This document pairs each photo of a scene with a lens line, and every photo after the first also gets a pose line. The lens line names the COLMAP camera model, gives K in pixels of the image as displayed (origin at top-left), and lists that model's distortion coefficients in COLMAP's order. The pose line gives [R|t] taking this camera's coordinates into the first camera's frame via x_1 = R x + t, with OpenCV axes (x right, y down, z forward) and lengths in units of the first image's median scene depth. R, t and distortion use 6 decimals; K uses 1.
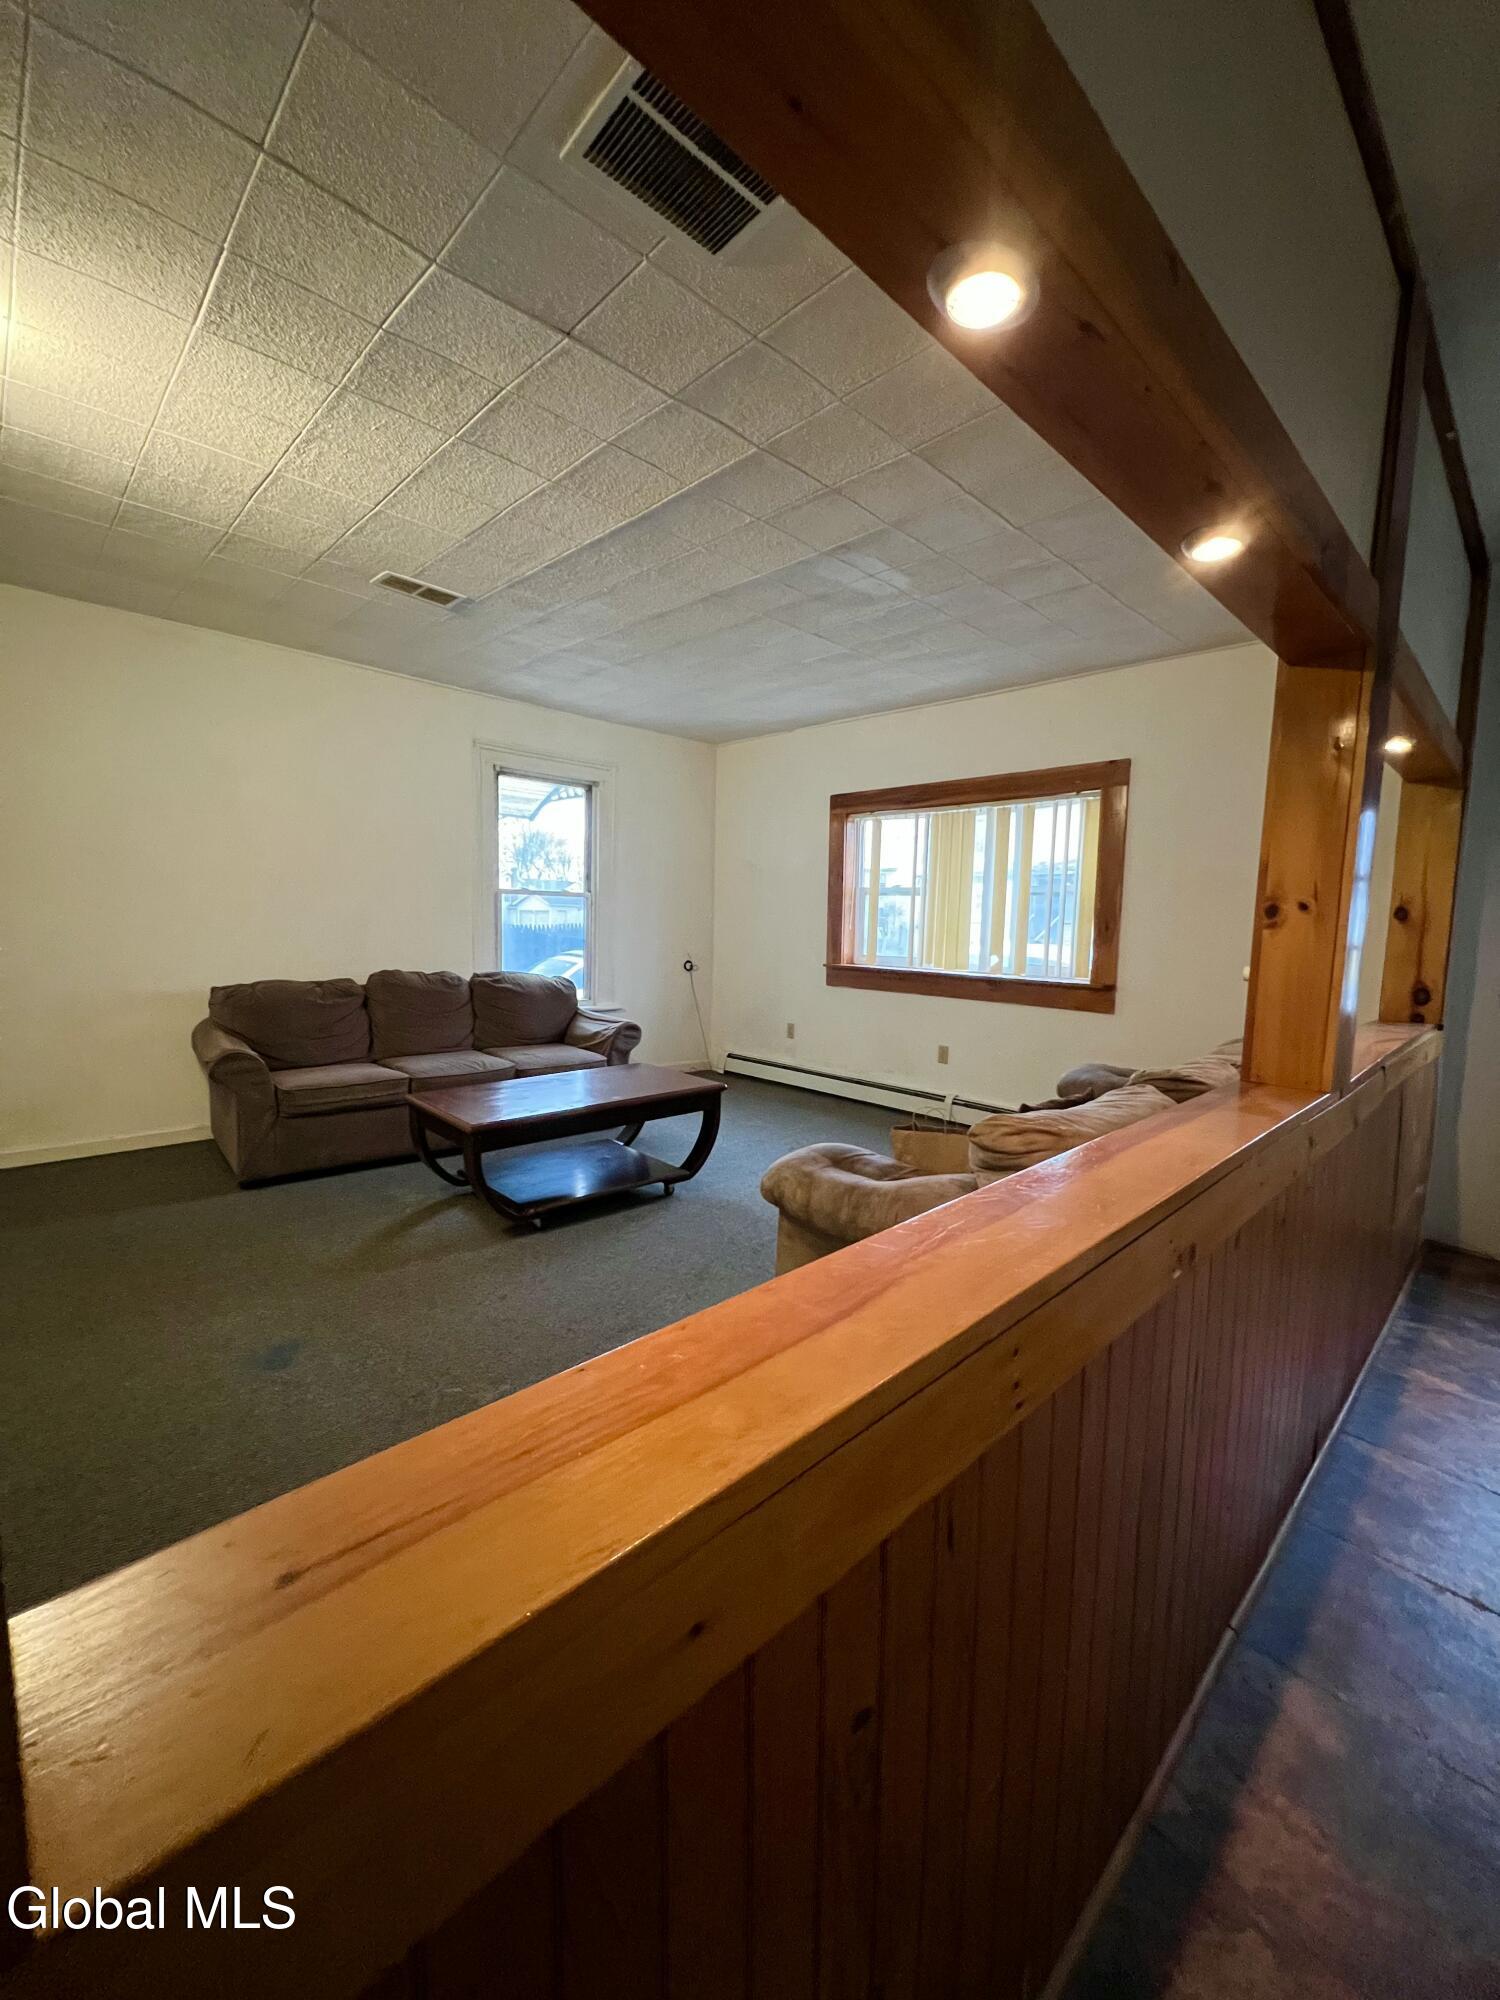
lens RADIAL K [[791.9, 0, 755.4], [0, 791.9, 997.4], [0, 0, 1]] dist [0.000498, 0.000036]
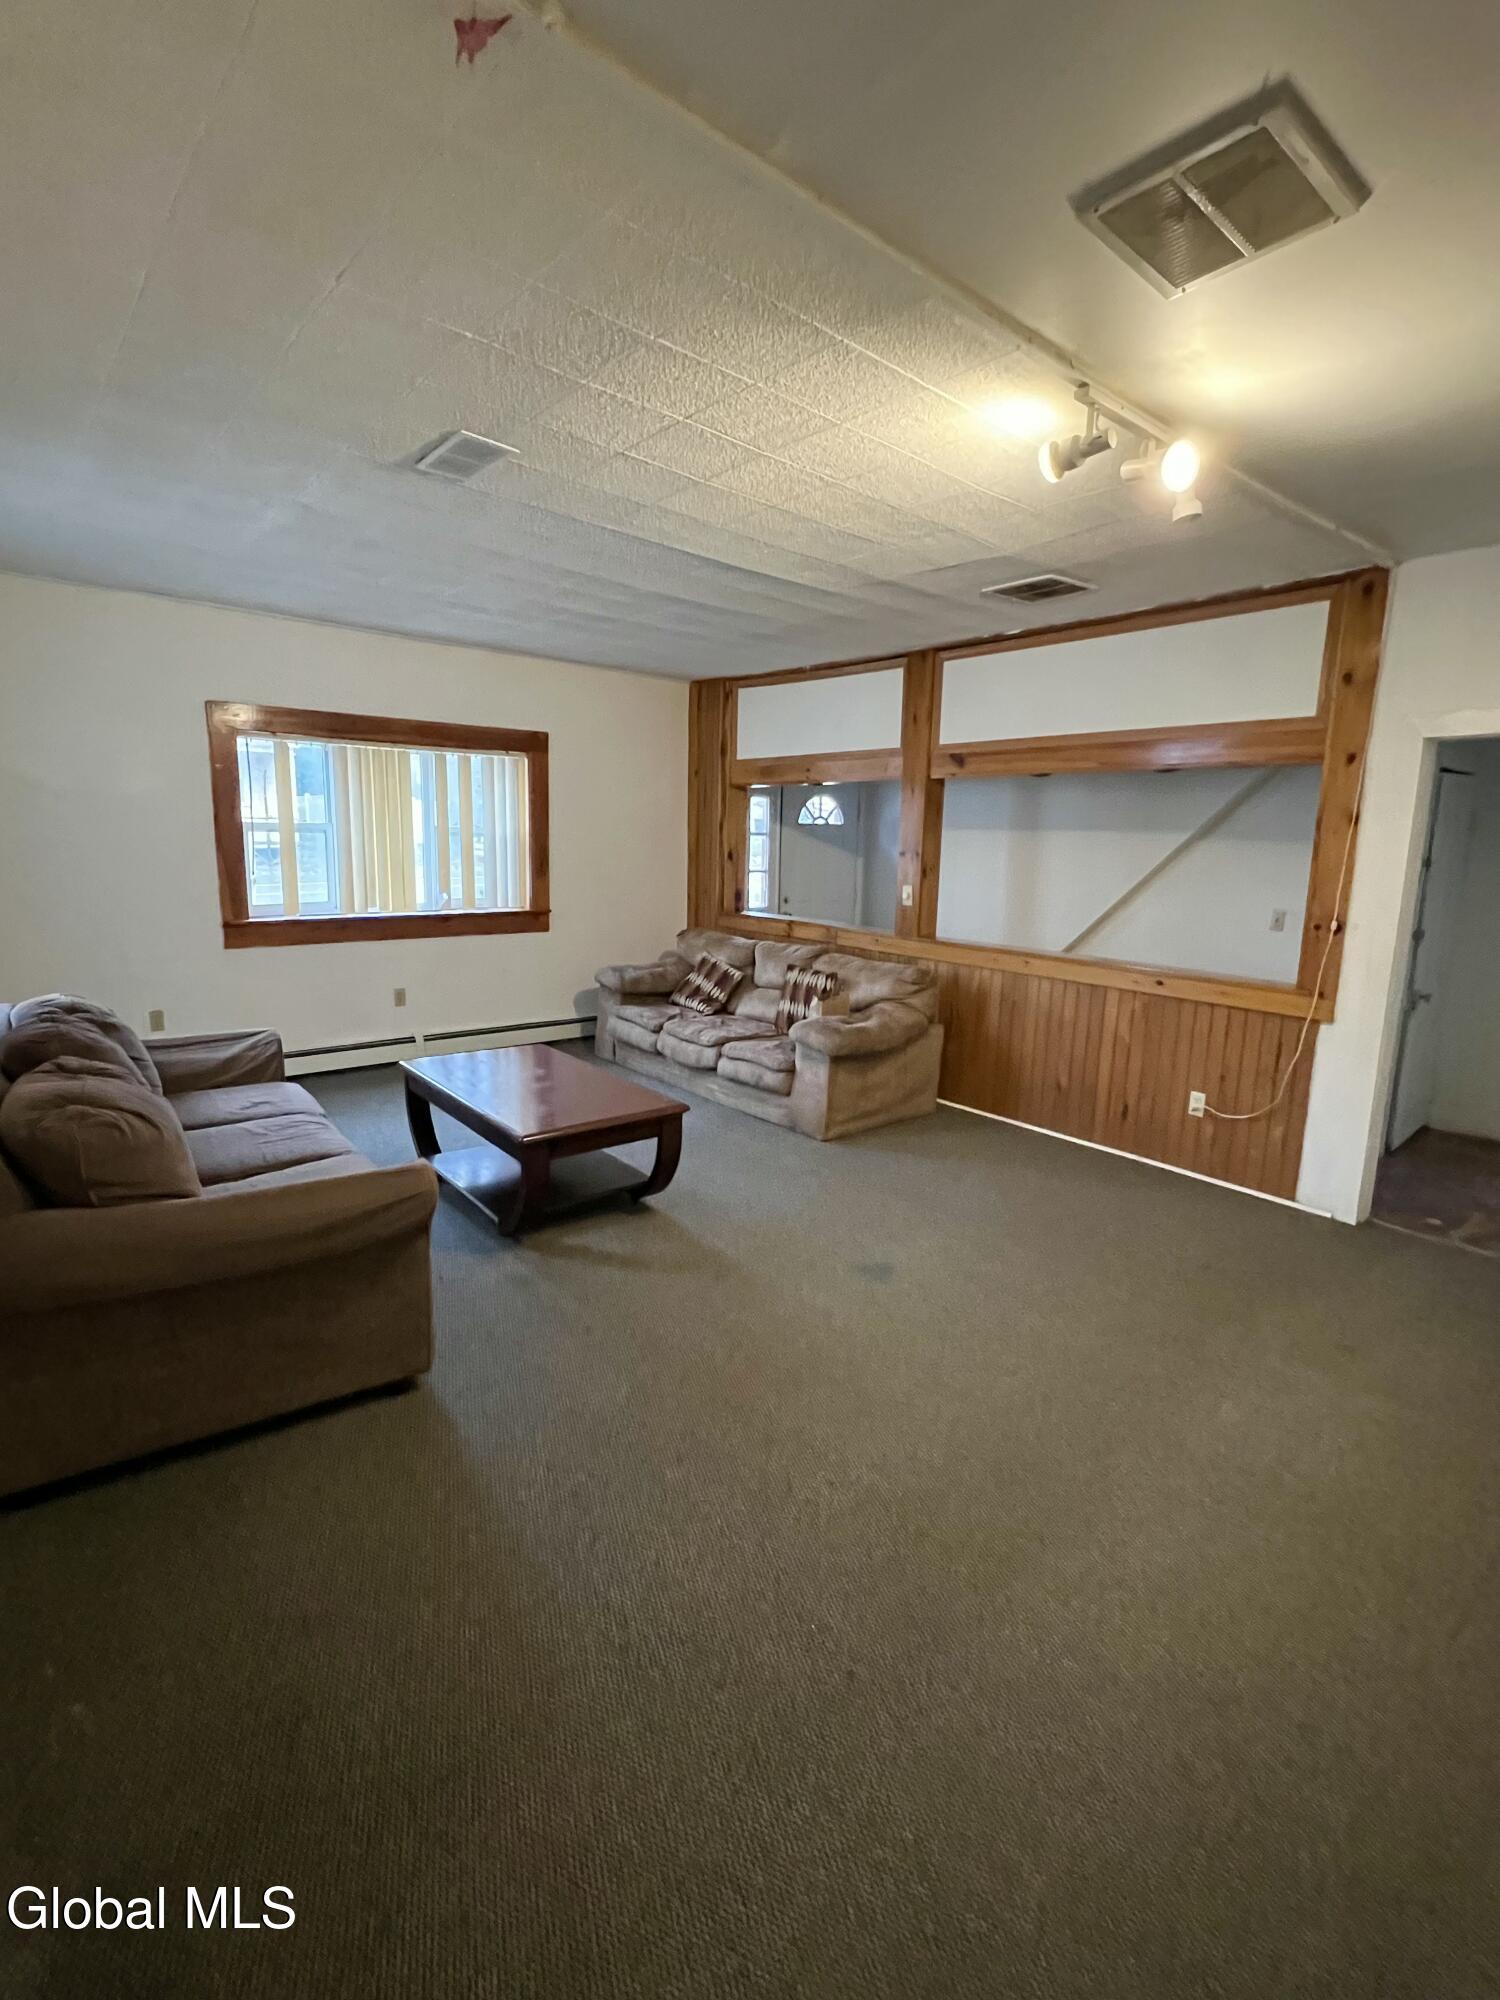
lens RADIAL K [[929.5, 0, 755.0], [0, 929.5, 1000.7], [0, 0, 1]] dist [-0.000085, -0.000018]
pose [[0.073292, -0.199487, 0.977156, -0.930919], [0.075387, 0.978096, 0.194024, -0.124583], [-0.994457, 0.059445, 0.086725, 0.486832]]
